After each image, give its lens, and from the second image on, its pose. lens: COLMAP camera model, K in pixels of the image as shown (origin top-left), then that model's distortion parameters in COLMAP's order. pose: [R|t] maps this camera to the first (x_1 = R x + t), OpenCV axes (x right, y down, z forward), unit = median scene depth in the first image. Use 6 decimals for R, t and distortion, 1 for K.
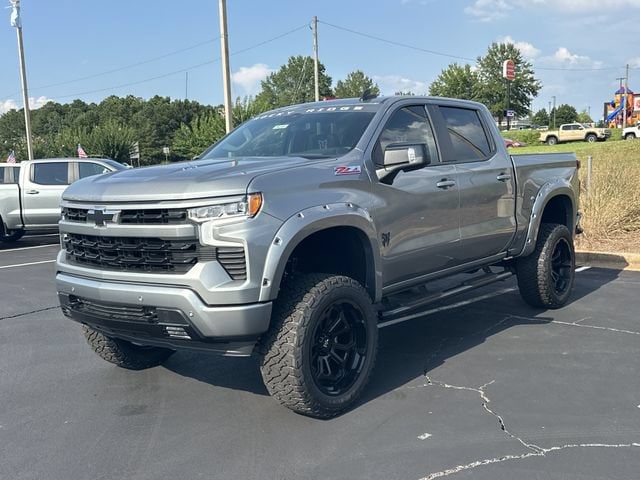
lens RADIAL K [[739.9, 0, 330.9], [0, 739.9, 240.4], [0, 0, 1]] dist [0.004686, -0.007498]
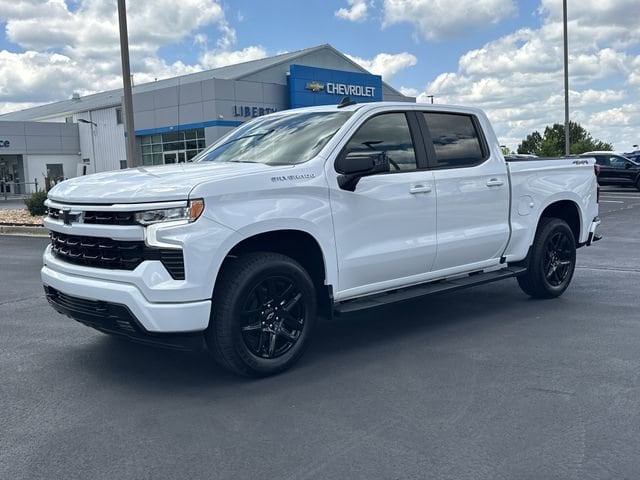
lens RADIAL K [[739.9, 0, 330.9], [0, 739.9, 240.4], [0, 0, 1]] dist [0.004686, -0.007498]
pose [[0.990840, 0.030156, -0.131633, 0.226800], [-0.028715, 0.999505, 0.012826, -0.022923], [0.131954, -0.008929, 0.991216, -0.029676]]
